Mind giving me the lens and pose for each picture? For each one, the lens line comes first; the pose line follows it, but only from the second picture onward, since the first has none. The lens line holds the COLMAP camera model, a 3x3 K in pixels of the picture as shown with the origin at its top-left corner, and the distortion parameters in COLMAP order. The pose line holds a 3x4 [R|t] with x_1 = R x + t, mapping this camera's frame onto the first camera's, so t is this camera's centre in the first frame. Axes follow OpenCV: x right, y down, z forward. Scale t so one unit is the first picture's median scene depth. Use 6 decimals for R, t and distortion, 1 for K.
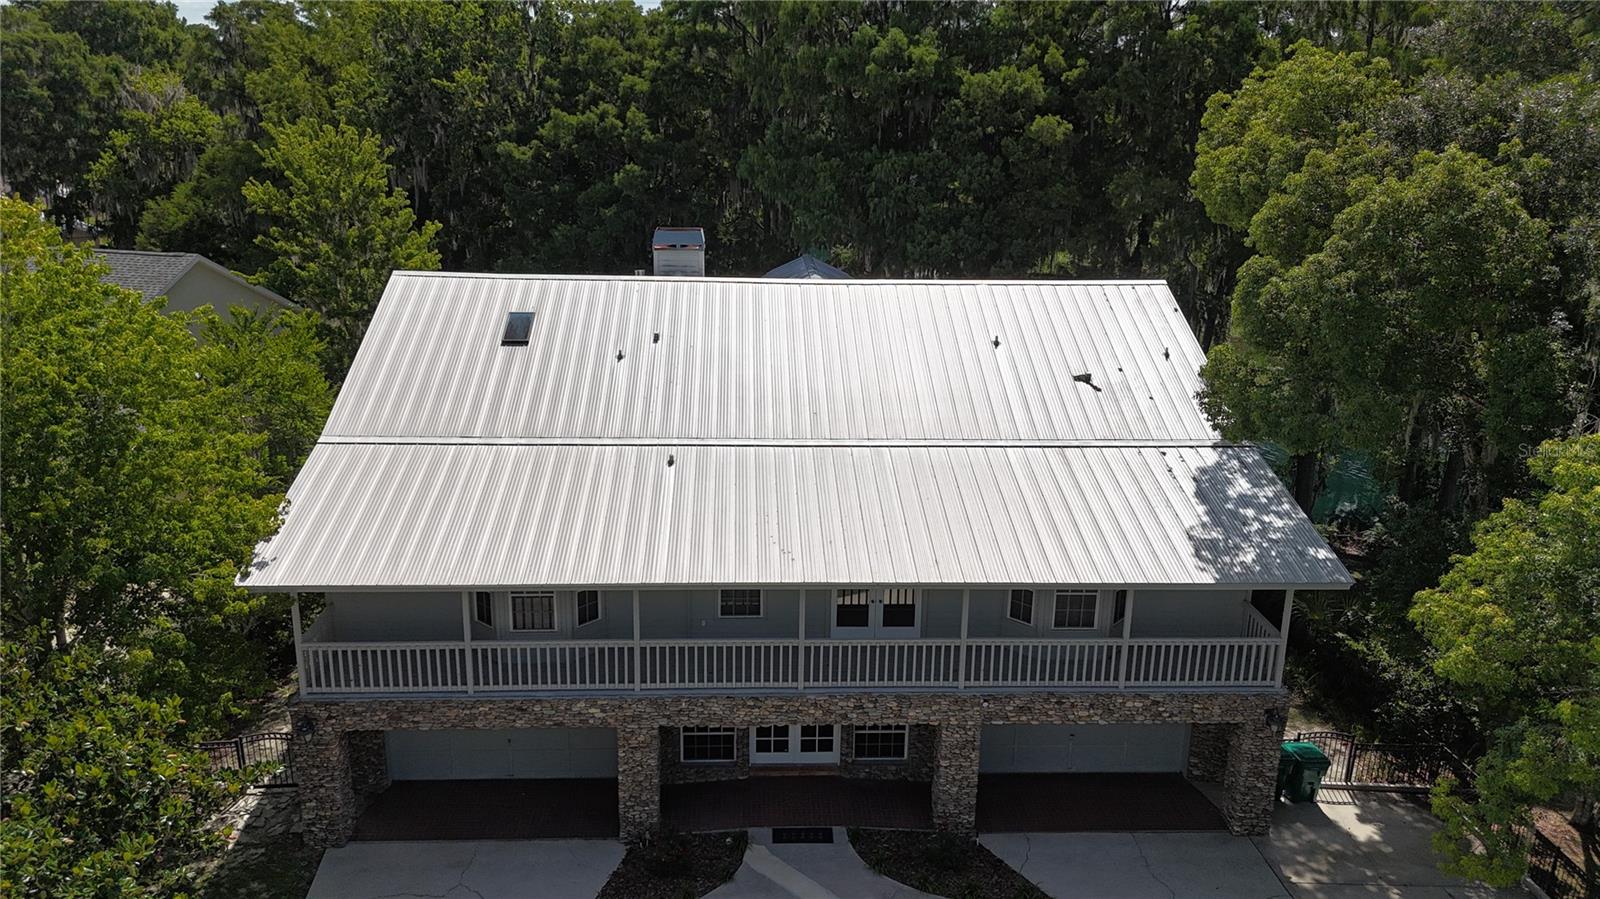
lens RADIAL K [[1190.3, 0, 807.6], [0, 1190.3, 450.7], [0, 0, 1]] dist [0.066361, -0.061698]
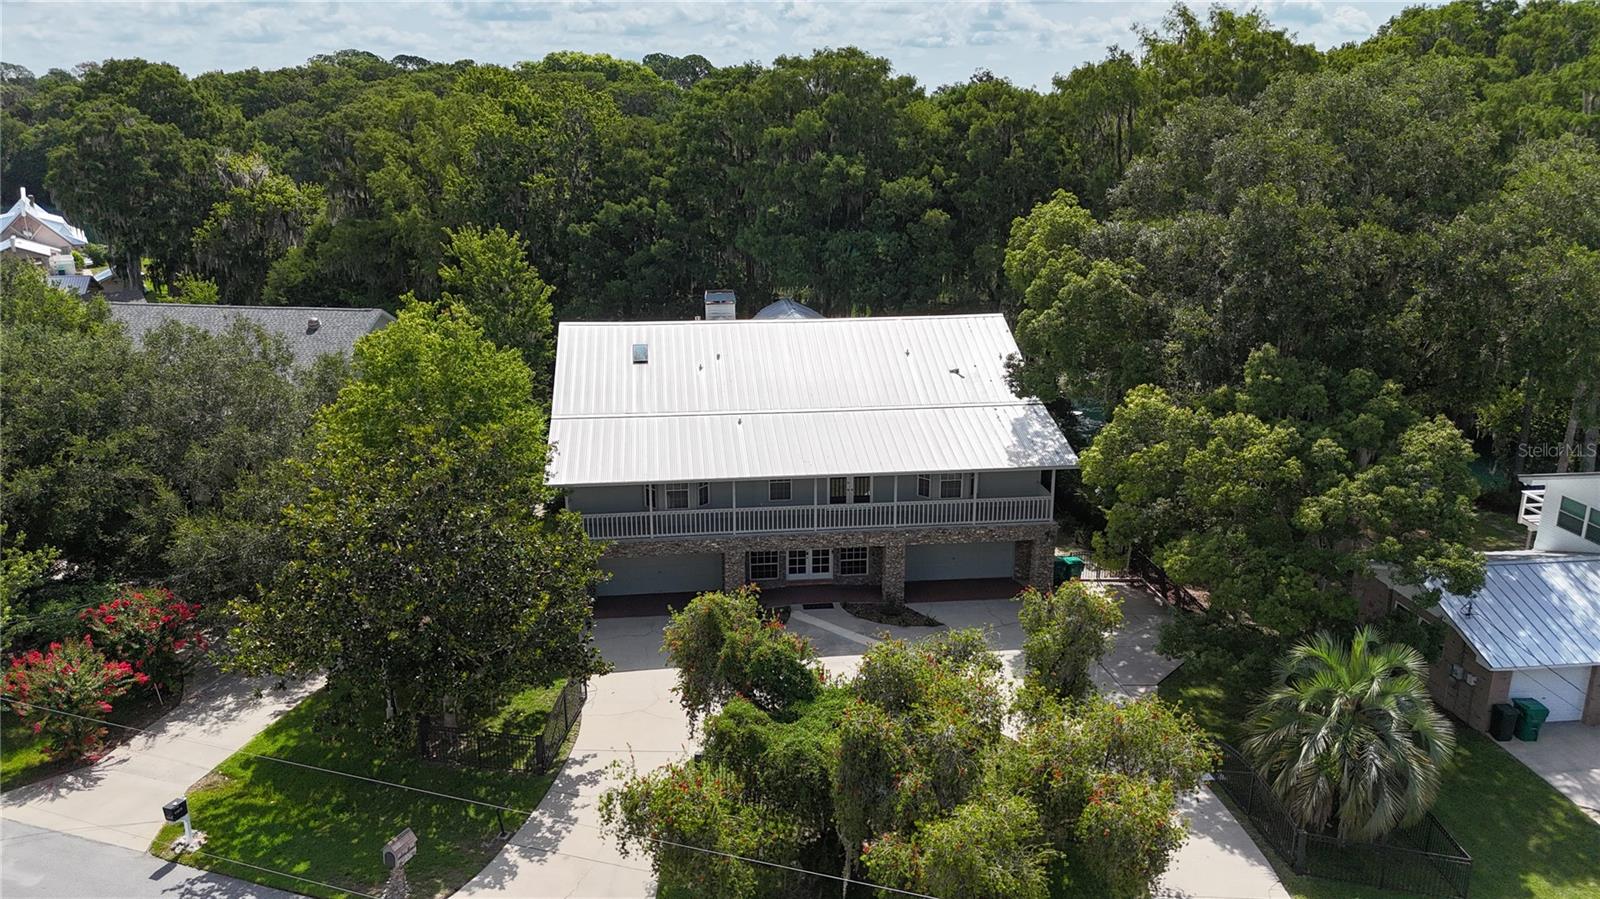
lens RADIAL K [[1185.6, 0, 803.4], [0, 1185.6, 452.3], [0, 0, 1]] dist [0.079986, -0.077851]
pose [[0.997546, -0.037462, 0.059147, -0.123881], [0.037524, 0.999296, 0.000064, 0.060046], [-0.059108, 0.002155, 0.998249, -0.878615]]
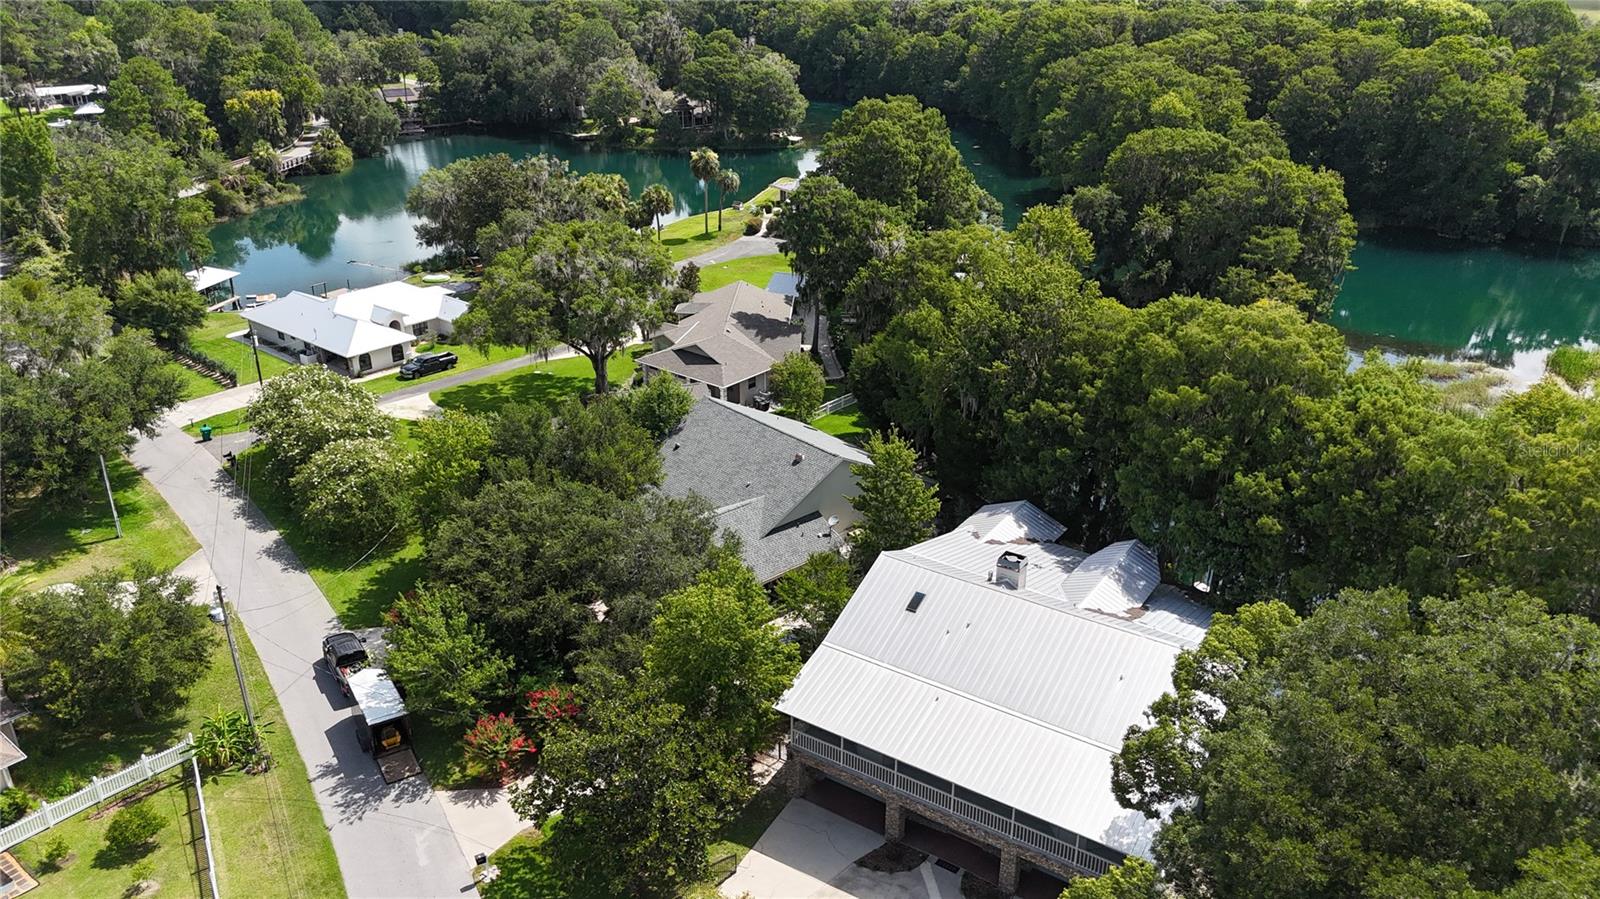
lens RADIAL K [[1185.6, 0, 803.4], [0, 1185.6, 452.3], [0, 0, 1]] dist [0.079986, -0.077851]
pose [[0.808393, 0.225320, -0.543813, 0.840869], [-0.156824, 0.972889, 0.169977, -0.821860], [0.567369, -0.052125, 0.821812, -1.080581]]
